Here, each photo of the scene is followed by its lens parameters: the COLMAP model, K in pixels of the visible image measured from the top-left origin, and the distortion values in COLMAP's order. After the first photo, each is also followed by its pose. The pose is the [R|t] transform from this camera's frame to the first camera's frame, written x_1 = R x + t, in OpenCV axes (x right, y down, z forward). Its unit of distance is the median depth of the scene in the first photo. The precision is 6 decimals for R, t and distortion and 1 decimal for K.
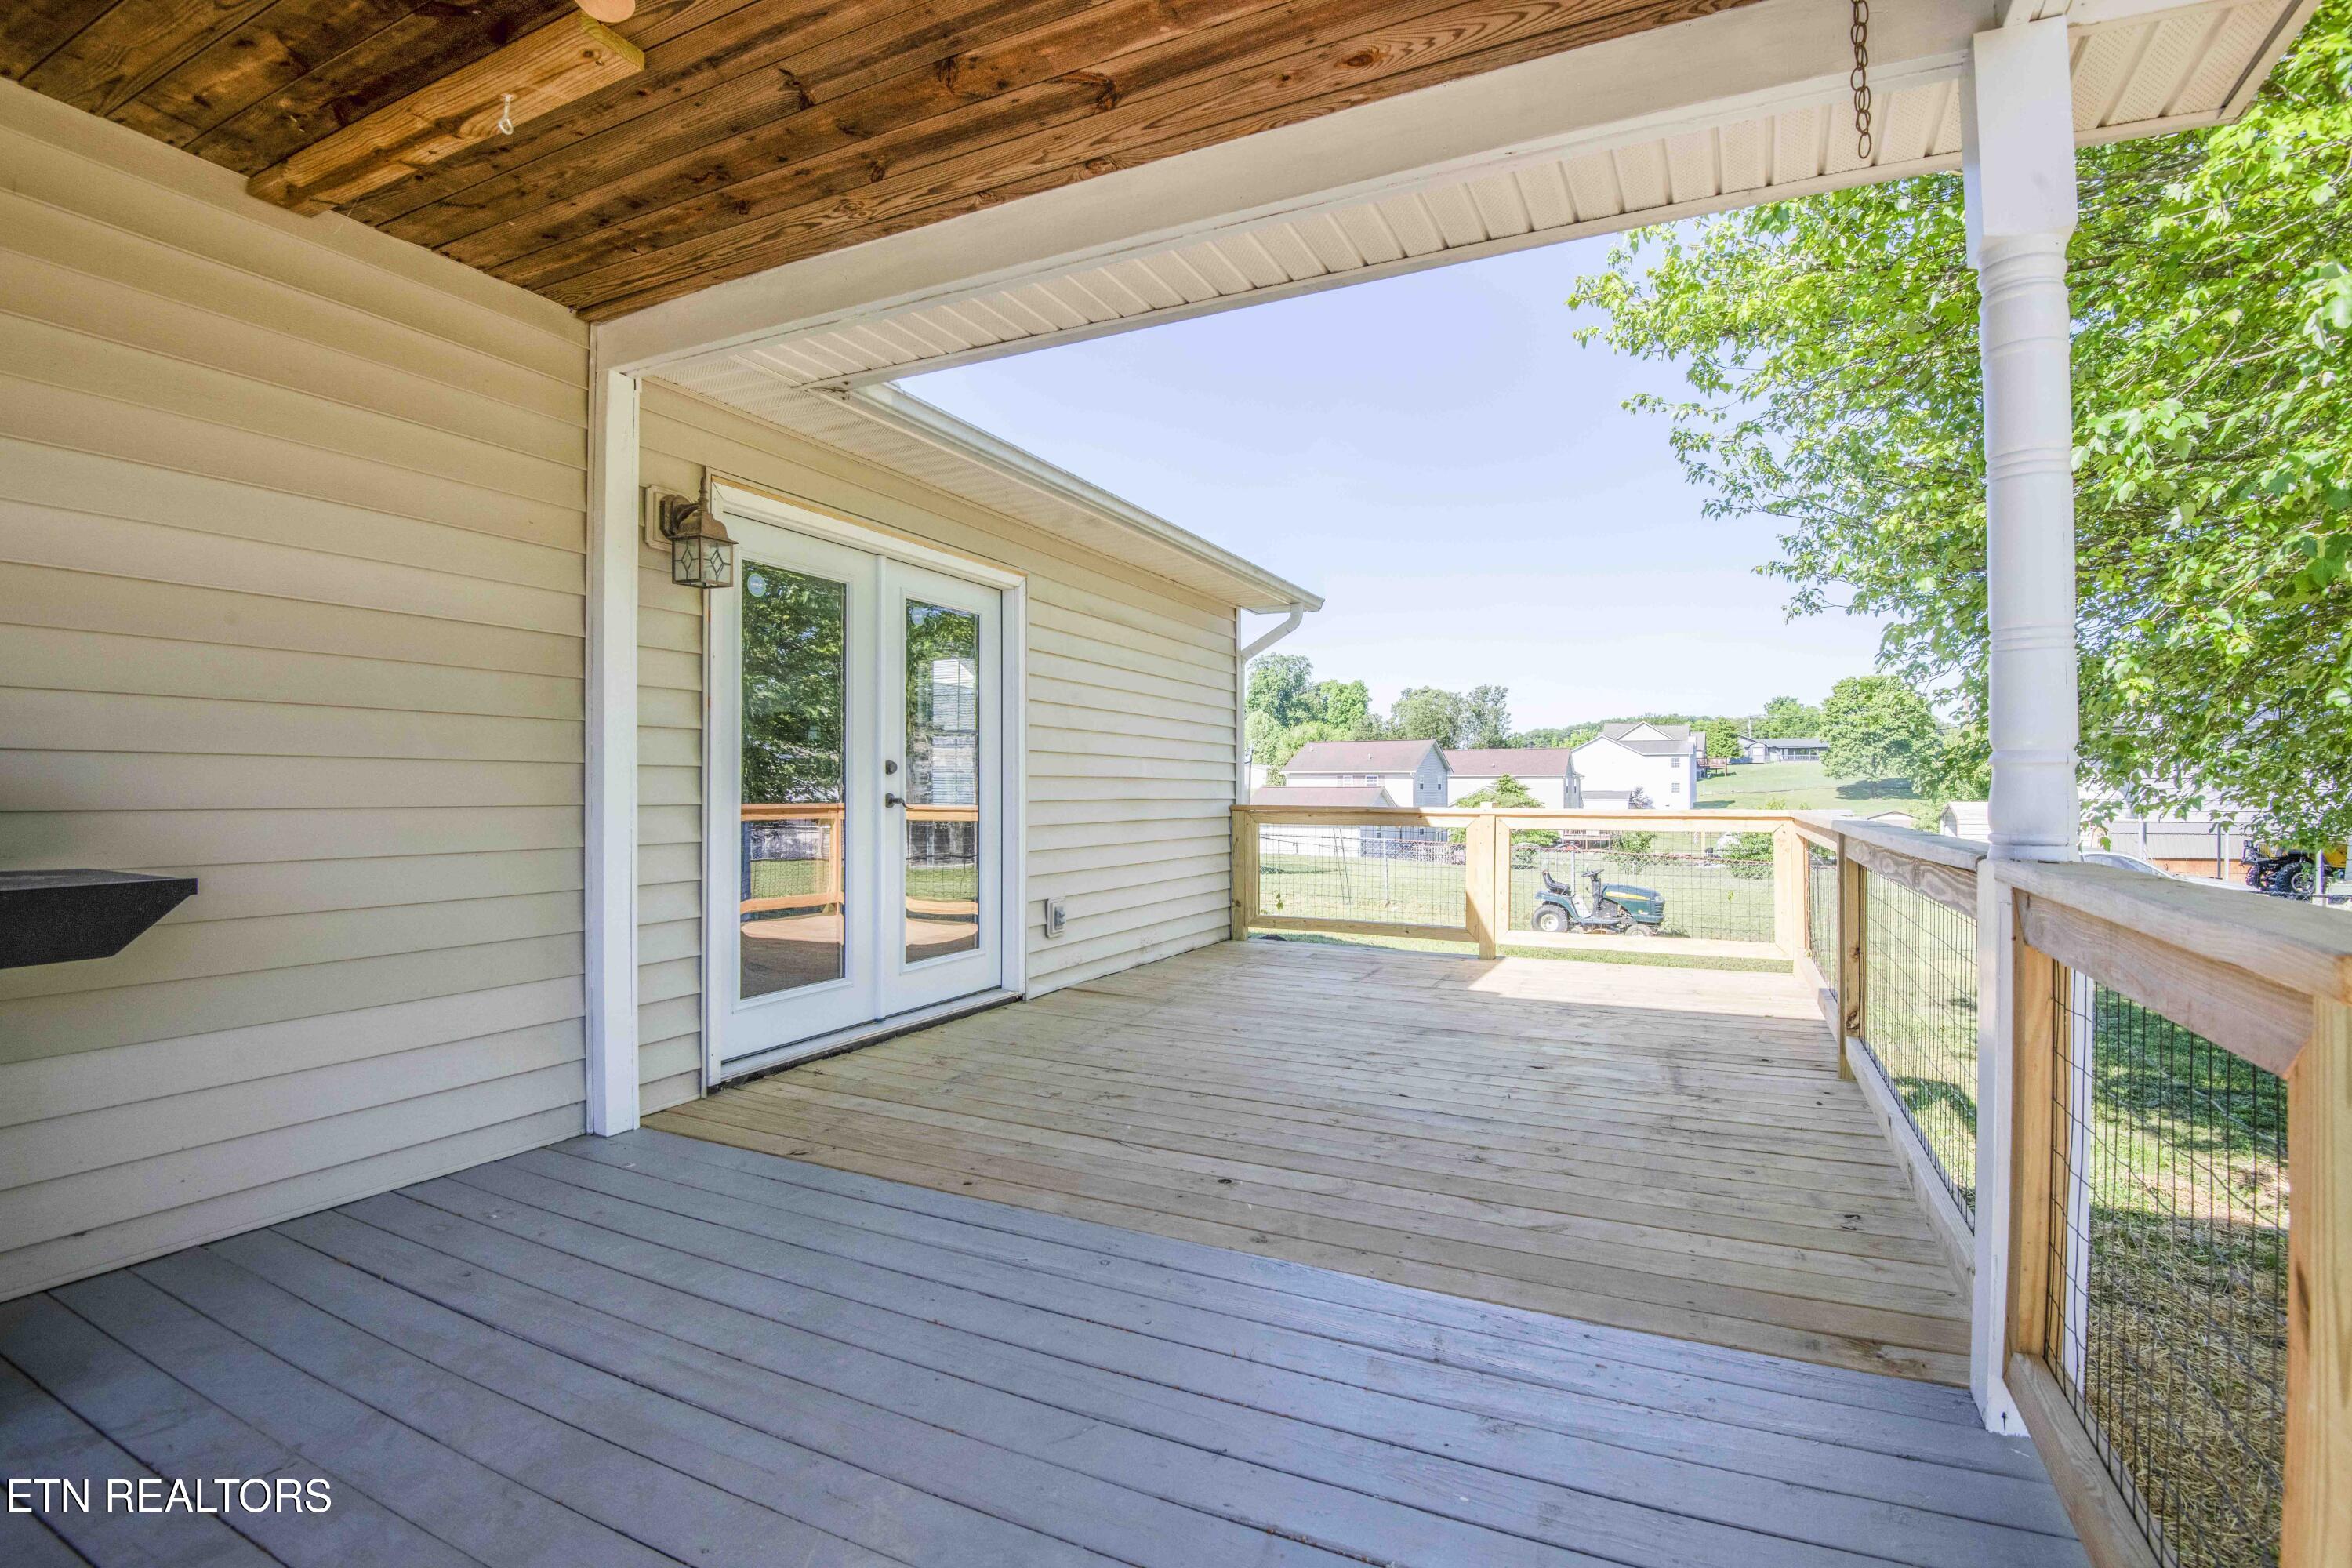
lens RADIAL K [[1082.8, 0, 1187.2], [0, 1082.8, 781.8], [0, 0, 1]] dist [-0.004535, -0.024534]
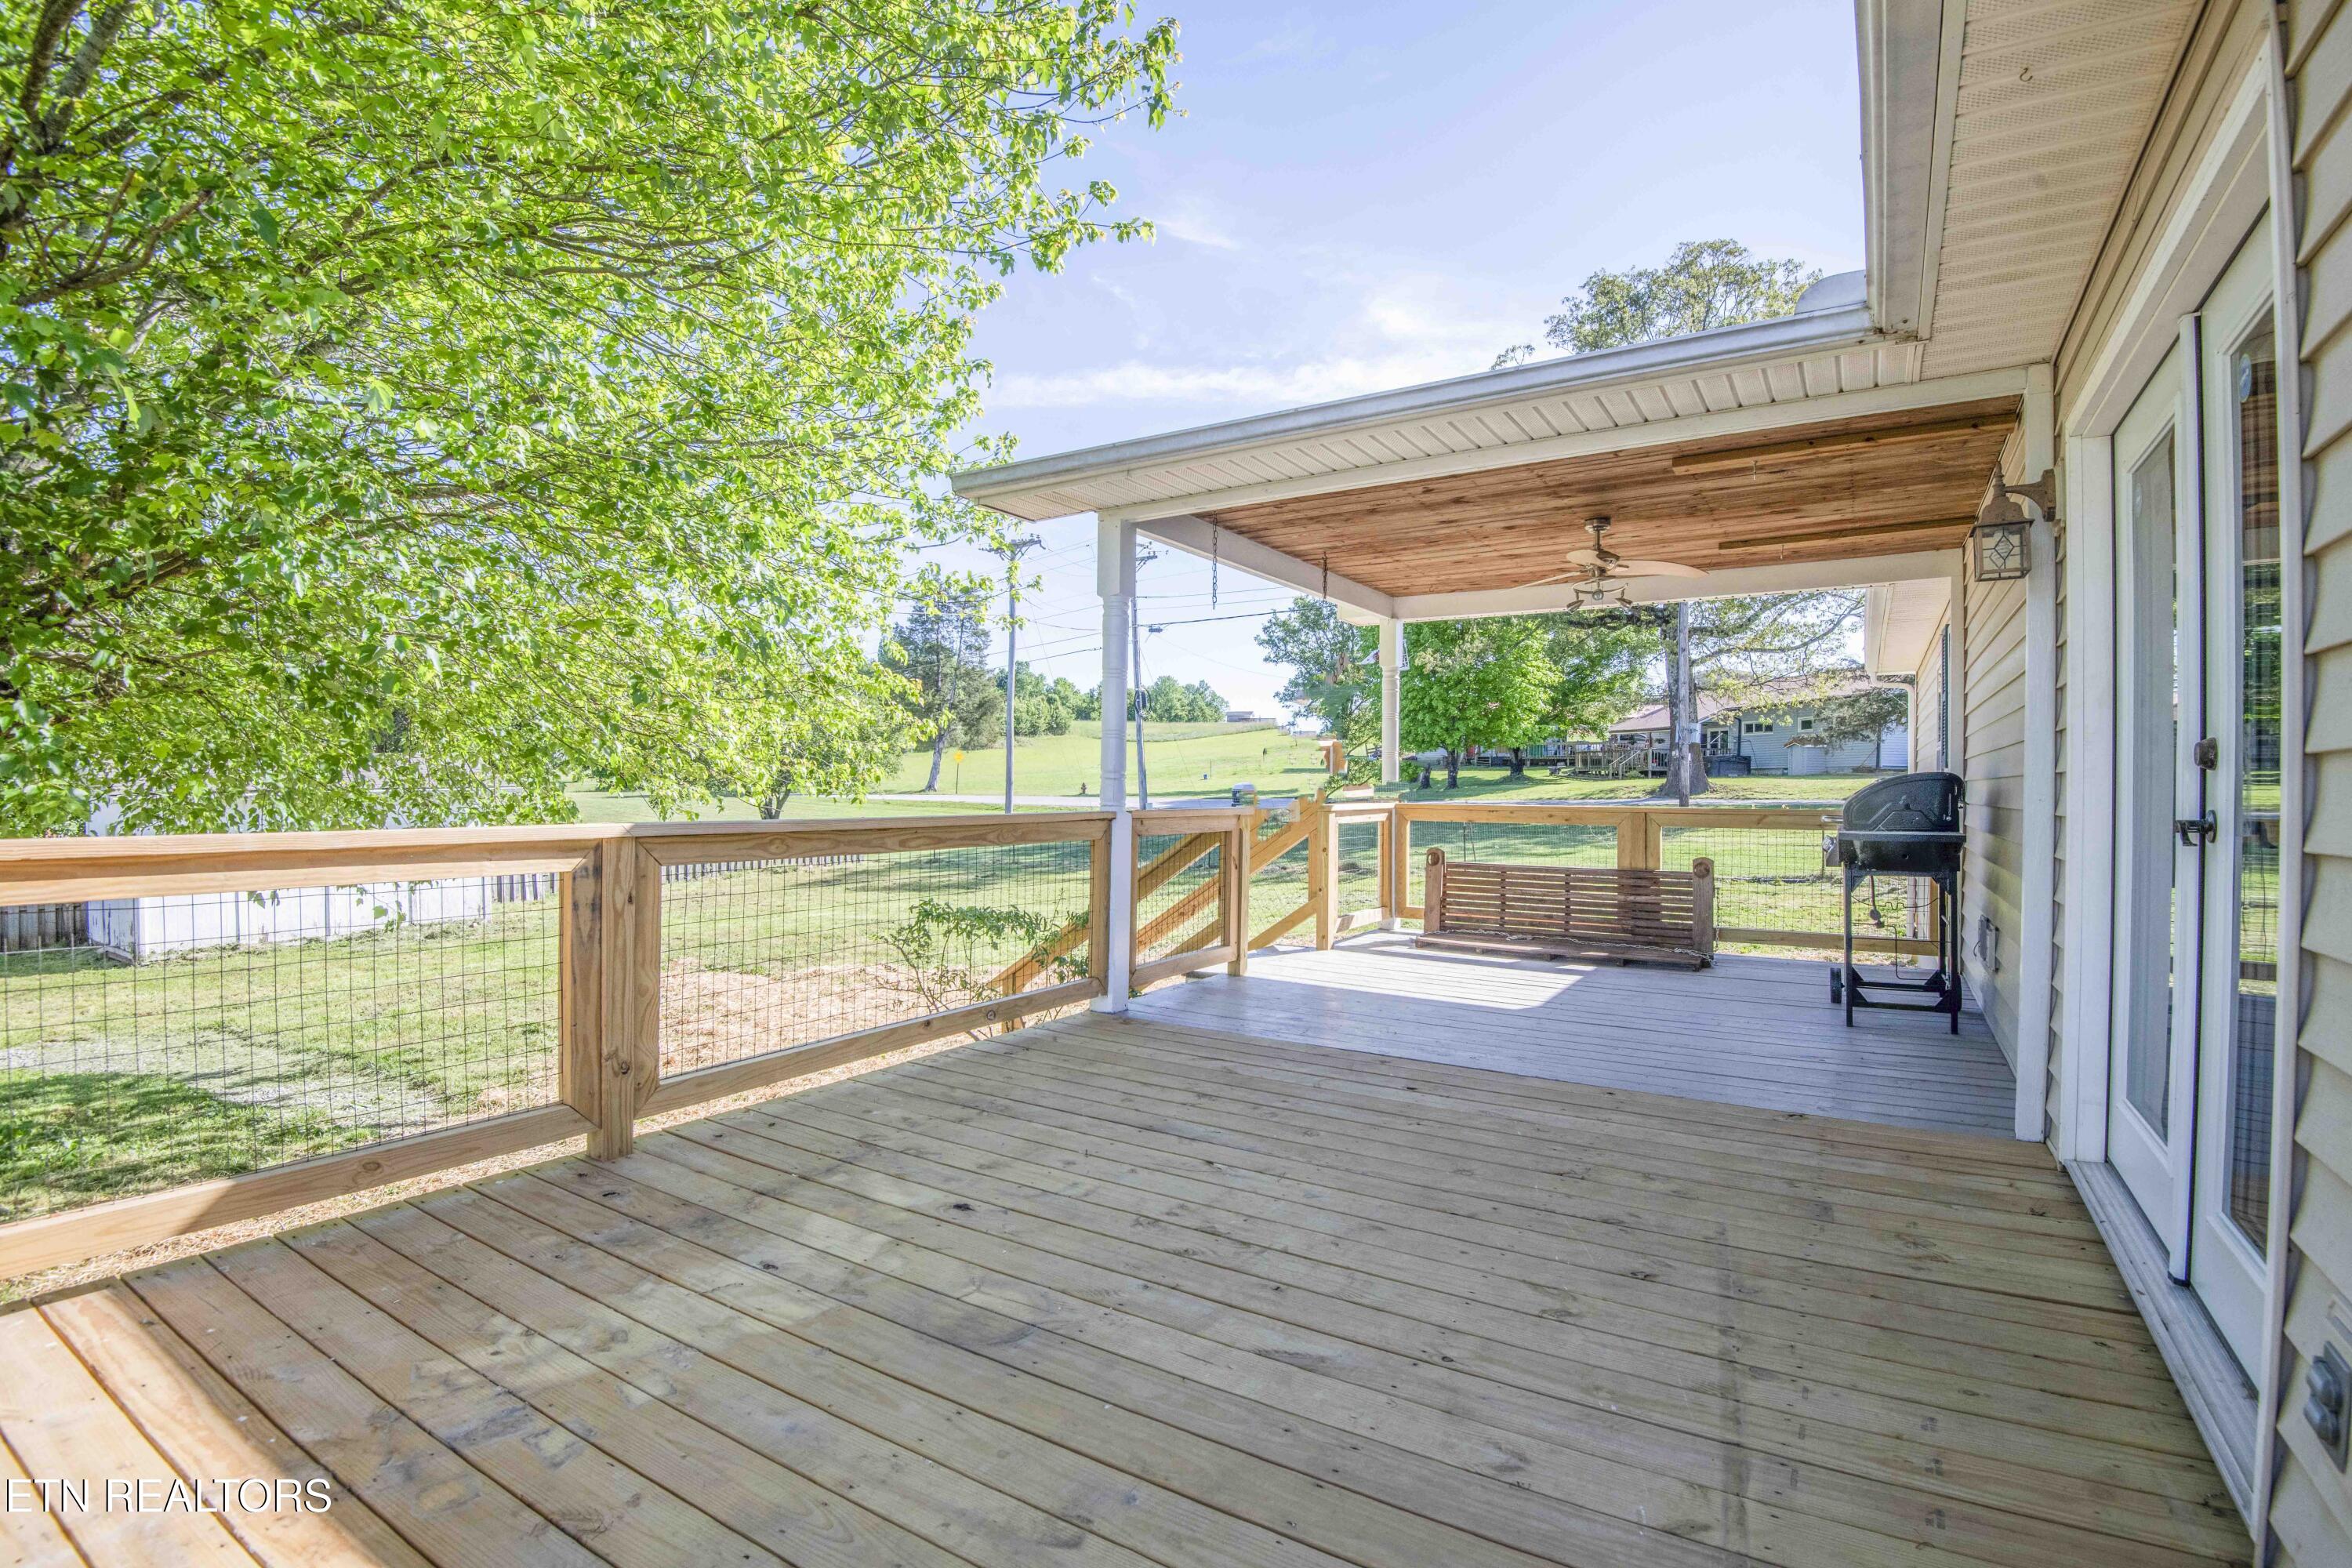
lens RADIAL K [[1089.1, 0, 1189.4], [0, 1089.1, 780.0], [0, 0, 1]] dist [-0.016563, -0.014294]
pose [[-0.994317, -0.010865, 0.105904, 0.132645], [-0.012219, 0.999852, -0.012141, 0.010185], [-0.105756, -0.013366, -0.994302, 1.850628]]
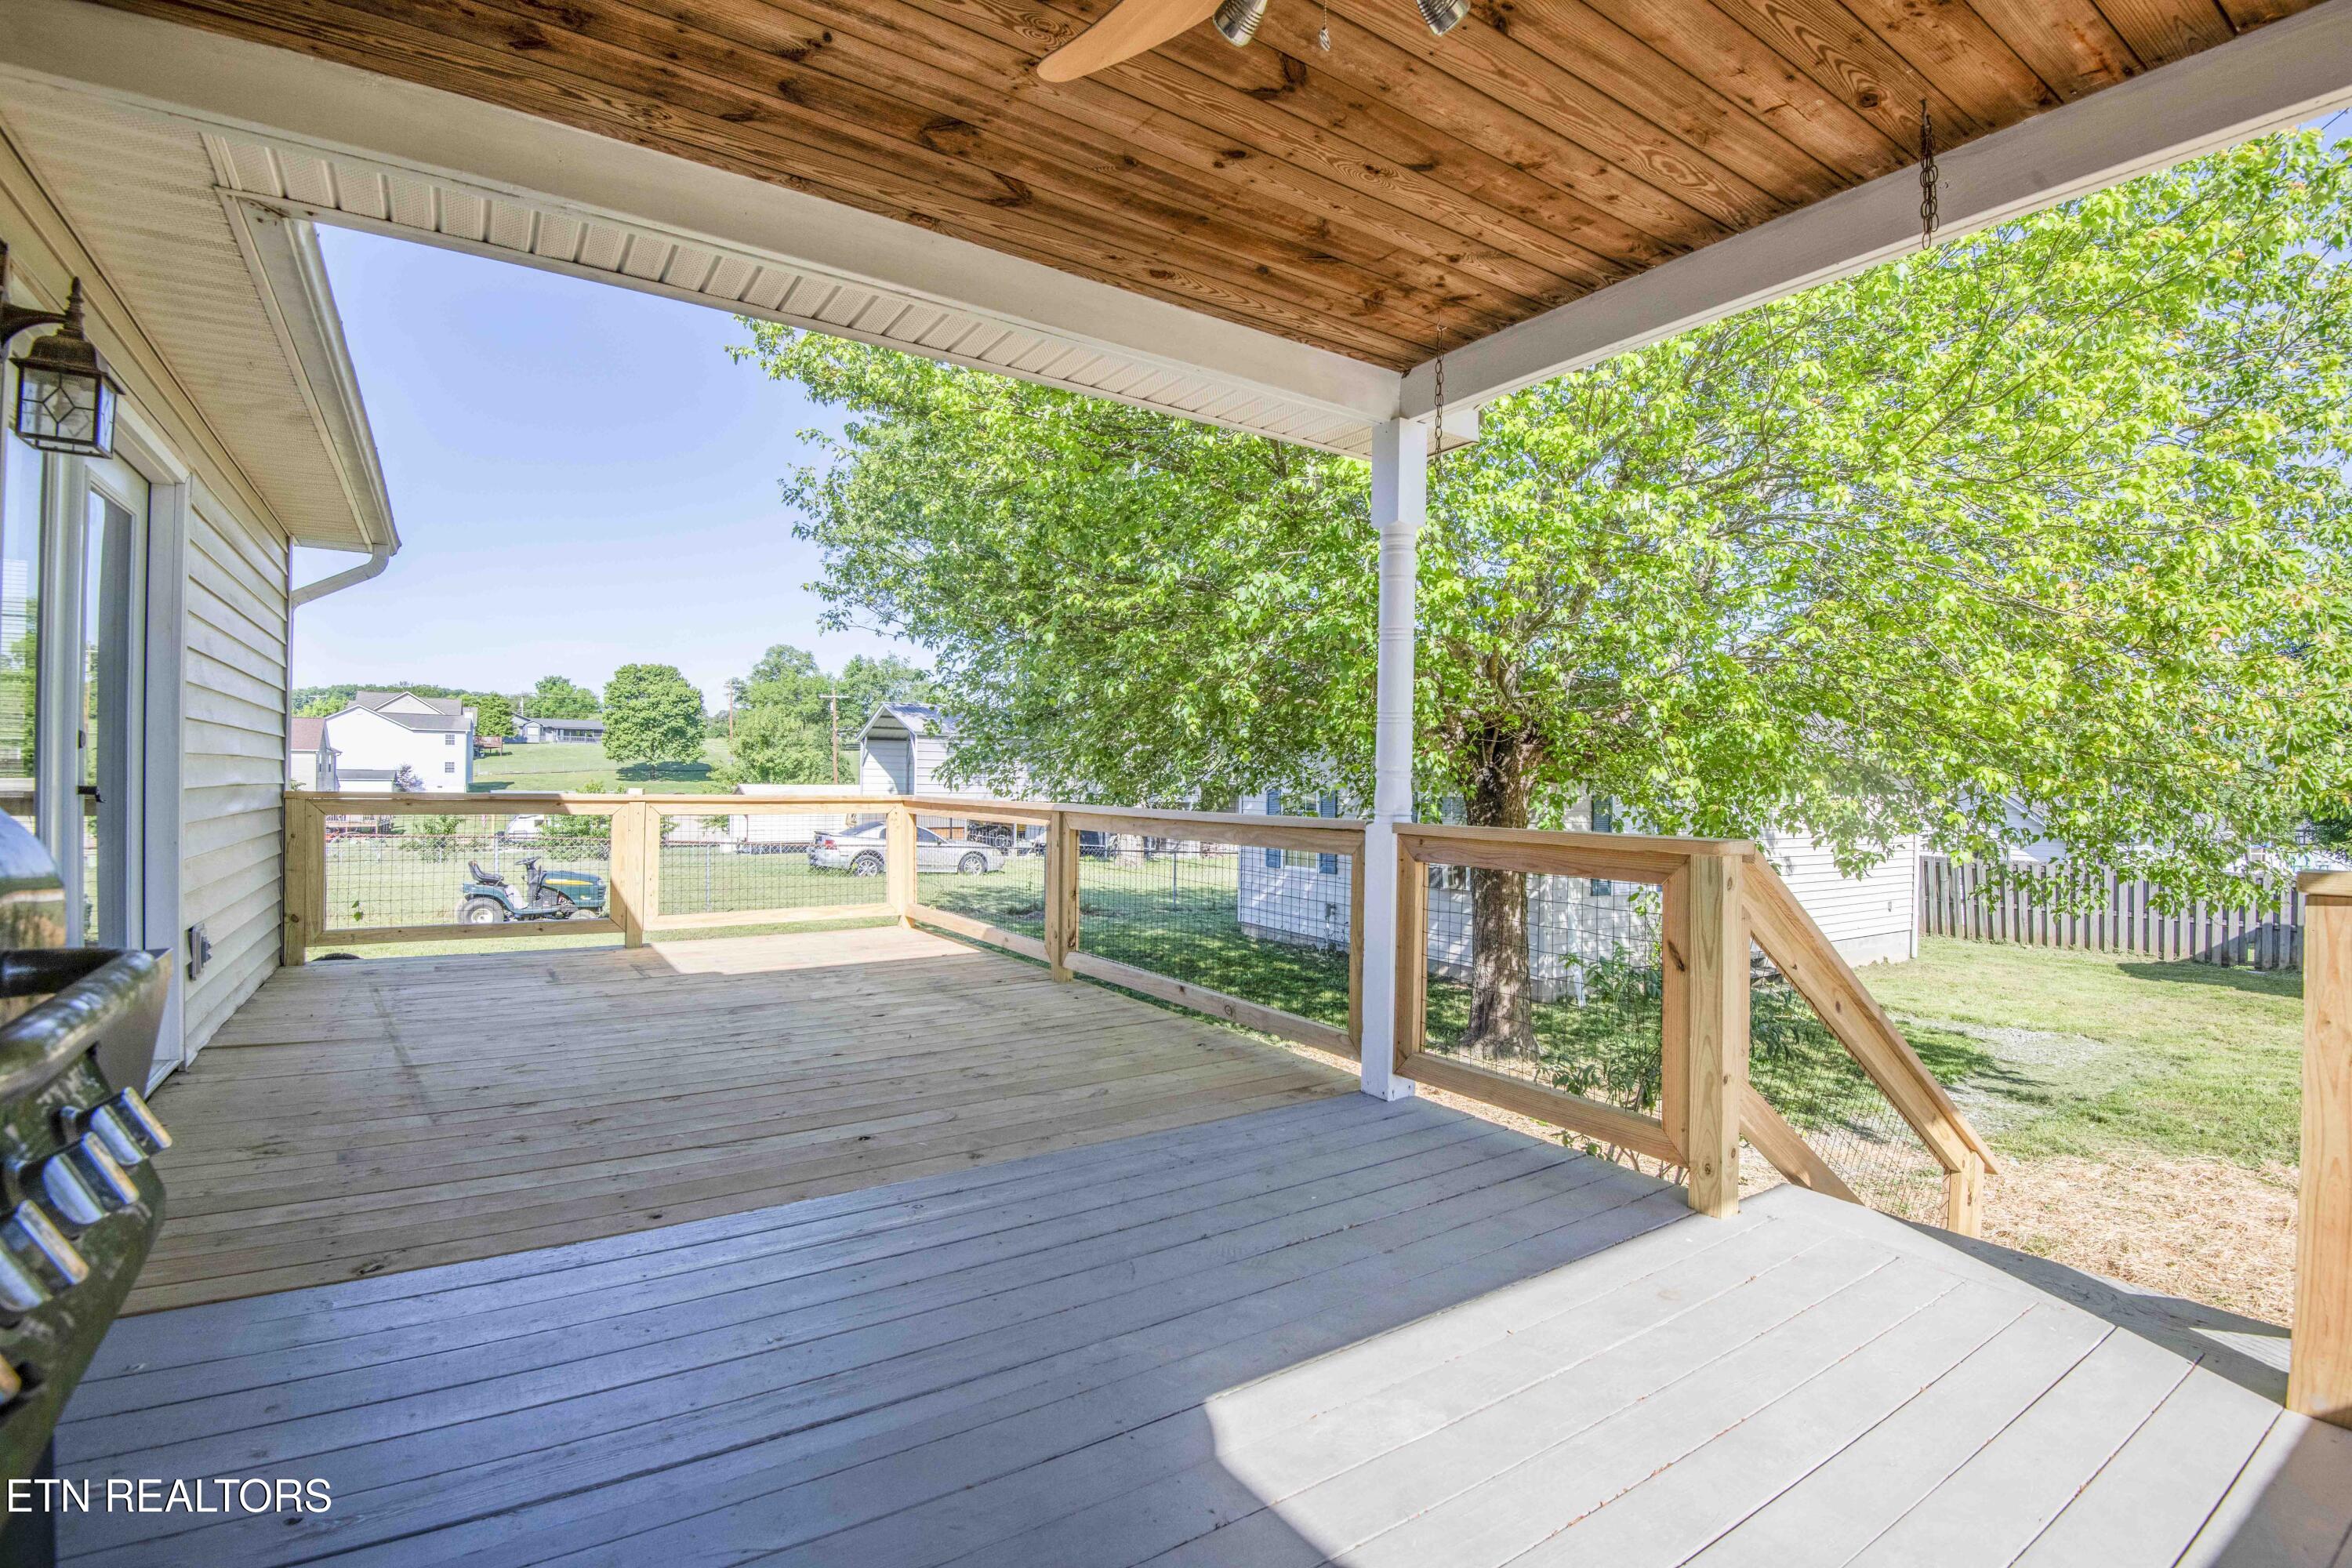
lens RADIAL K [[1089.0, 0, 1188.0], [0, 1089.0, 776.3], [0, 0, 1]] dist [-0.021908, -0.015898]
pose [[0.502739, 0.008514, 0.864396, -0.596011], [-0.019286, 0.999813, 0.001369, -0.005905], [-0.864223, -0.017359, 0.502810, 0.131448]]
